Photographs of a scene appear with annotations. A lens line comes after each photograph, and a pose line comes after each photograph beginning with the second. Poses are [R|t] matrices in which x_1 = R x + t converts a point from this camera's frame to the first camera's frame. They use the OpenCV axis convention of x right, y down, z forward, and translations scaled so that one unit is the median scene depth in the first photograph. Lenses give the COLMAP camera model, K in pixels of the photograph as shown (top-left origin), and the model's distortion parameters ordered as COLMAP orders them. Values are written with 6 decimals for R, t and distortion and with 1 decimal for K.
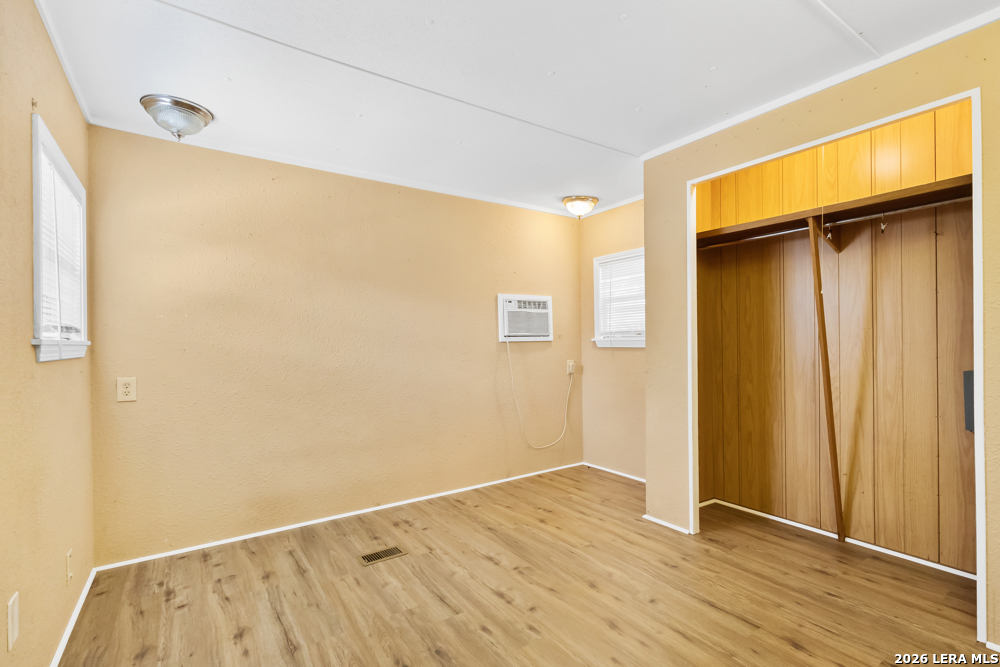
lens RADIAL K [[457.9, 0, 494.2], [0, 457.9, 338.0], [0, 0, 1]] dist [0.009654, -0.004508]
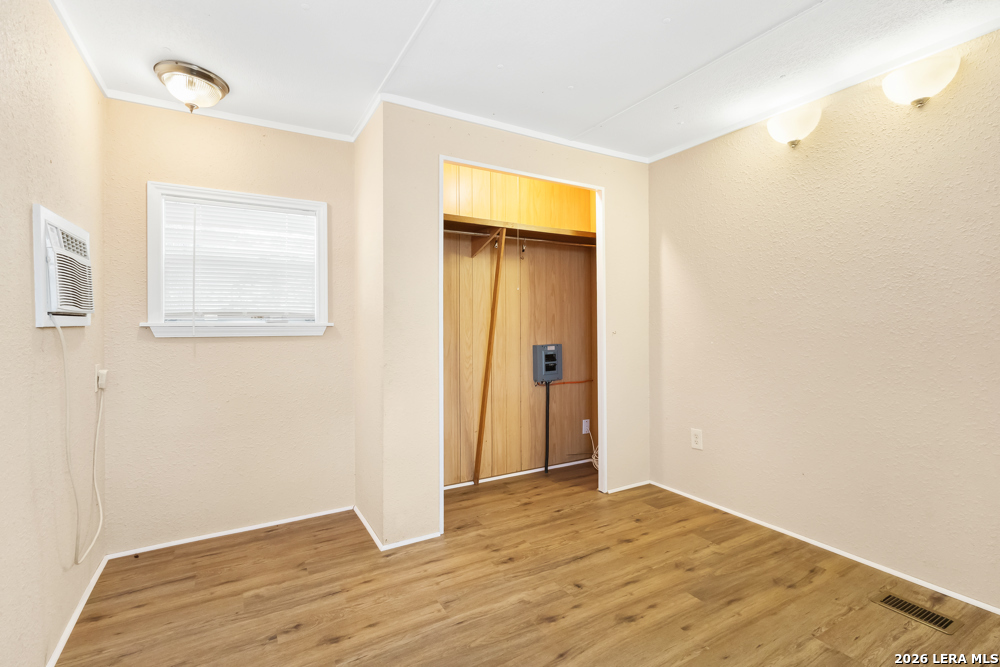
lens RADIAL K [[457.9, 0, 494.2], [0, 457.9, 338.0], [0, 0, 1]] dist [0.009654, -0.004508]
pose [[0.067705, -0.012992, 0.997621, -0.522223], [-0.003352, 0.999907, 0.013249, 0.017083], [-0.997700, -0.004241, 0.067656, 0.889345]]
